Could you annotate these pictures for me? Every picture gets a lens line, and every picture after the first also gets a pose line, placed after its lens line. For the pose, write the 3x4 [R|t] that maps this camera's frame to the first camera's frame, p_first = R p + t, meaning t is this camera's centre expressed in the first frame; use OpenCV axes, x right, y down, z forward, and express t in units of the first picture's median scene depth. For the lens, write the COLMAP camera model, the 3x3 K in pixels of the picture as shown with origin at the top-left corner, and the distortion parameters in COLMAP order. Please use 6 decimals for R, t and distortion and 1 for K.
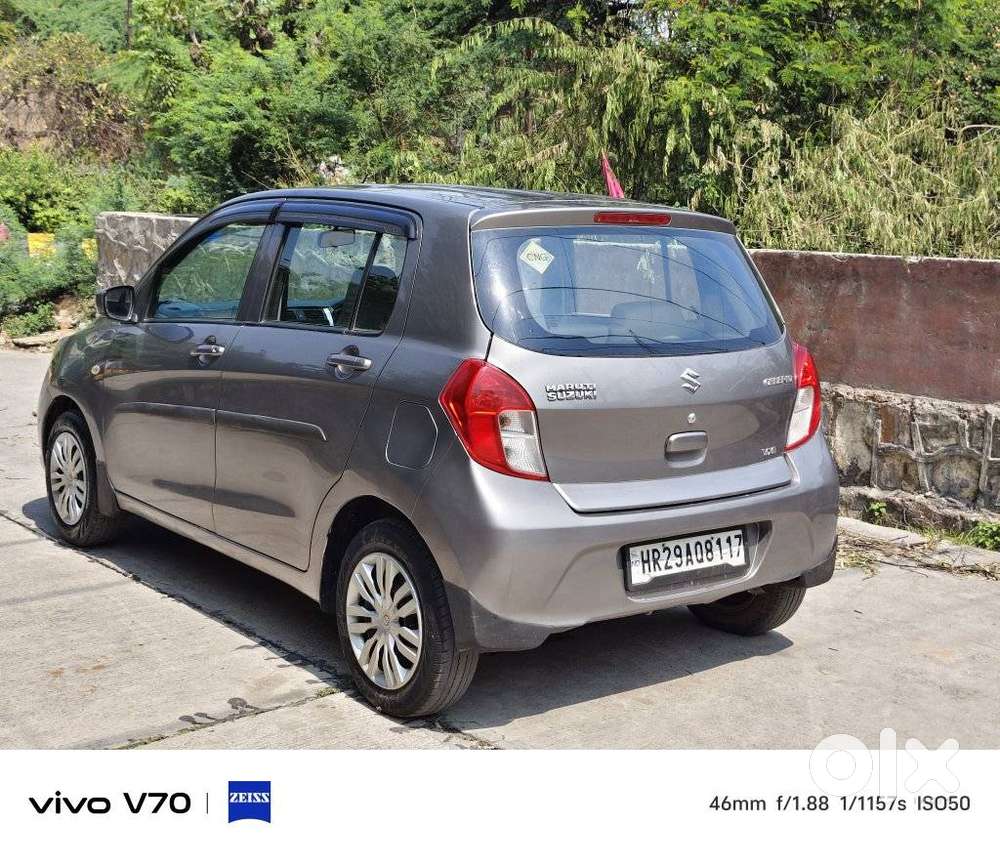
lens RADIAL K [[1375.8, 0, 510.7], [0, 1375.8, 428.0], [0, 0, 1]] dist [0.022854, -0.004166]
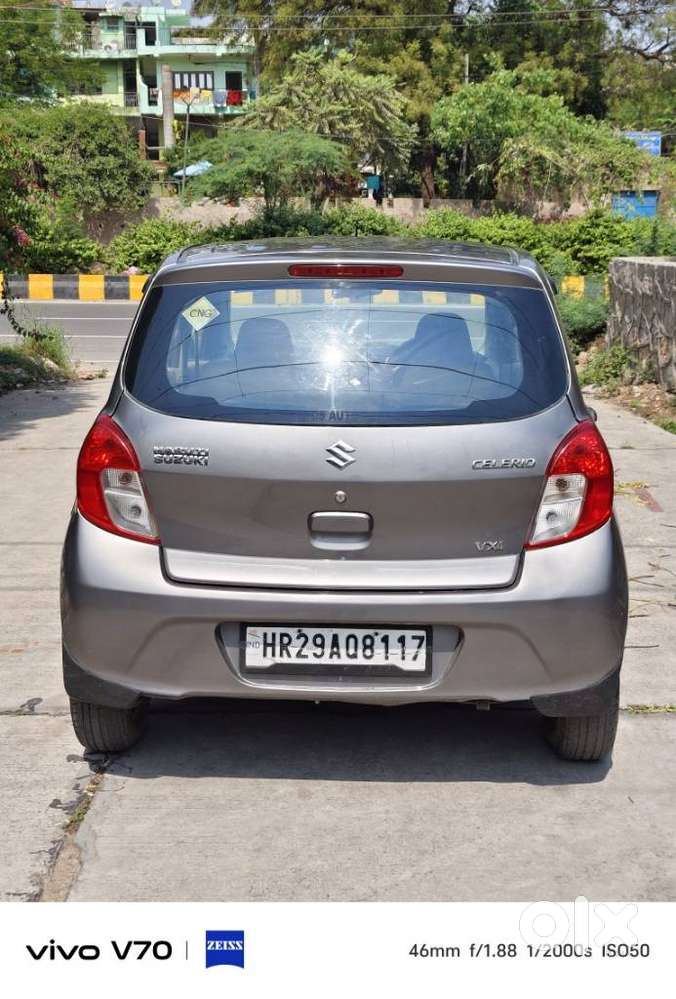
lens RADIAL K [[1242.0, 0, 324.7], [0, 1242.0, 509.9], [0, 0, 1]] dist [0.042675, -0.009804]
pose [[0.757483, 0.112154, -0.643149, 0.636957], [-0.081090, 0.993668, 0.077774, -0.059621], [0.647799, -0.006759, 0.761781, 0.376919]]
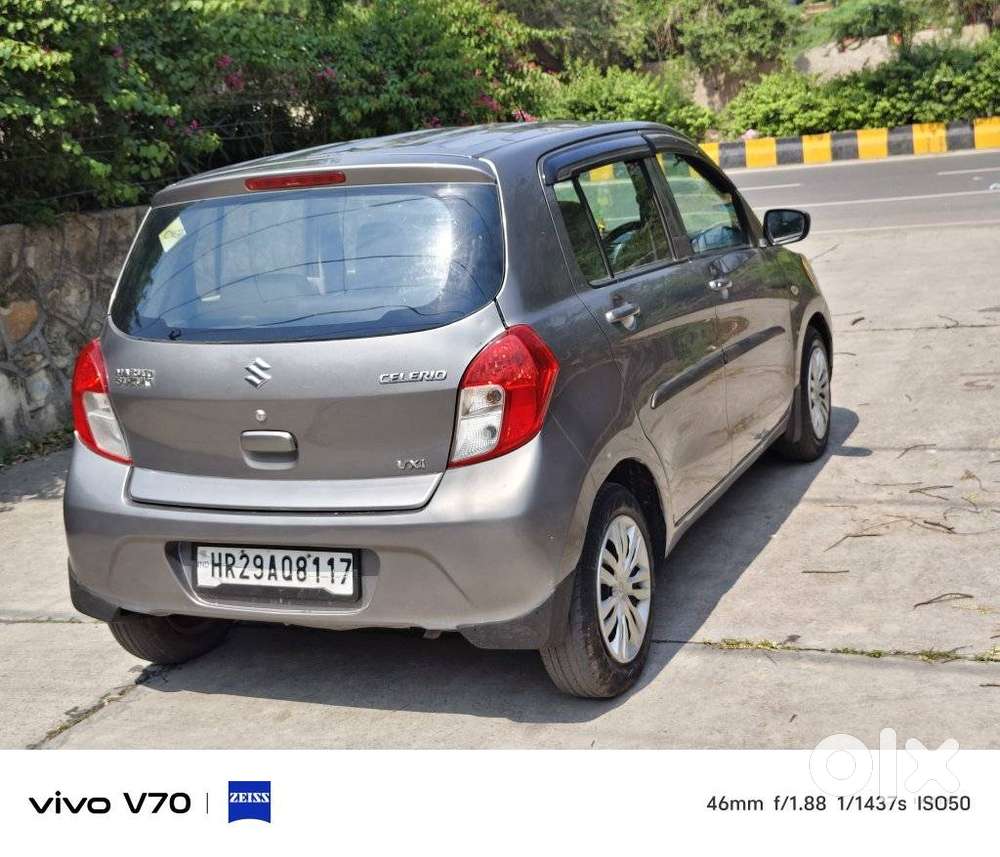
lens RADIAL K [[1375.8, 0, 510.7], [0, 1375.8, 428.0], [0, 0, 1]] dist [0.022854, -0.004166]
pose [[0.468186, 0.115594, -0.876037, 0.964347], [-0.022595, 0.992648, 0.118906, -0.105747], [0.883341, -0.035876, 0.467356, 0.725380]]
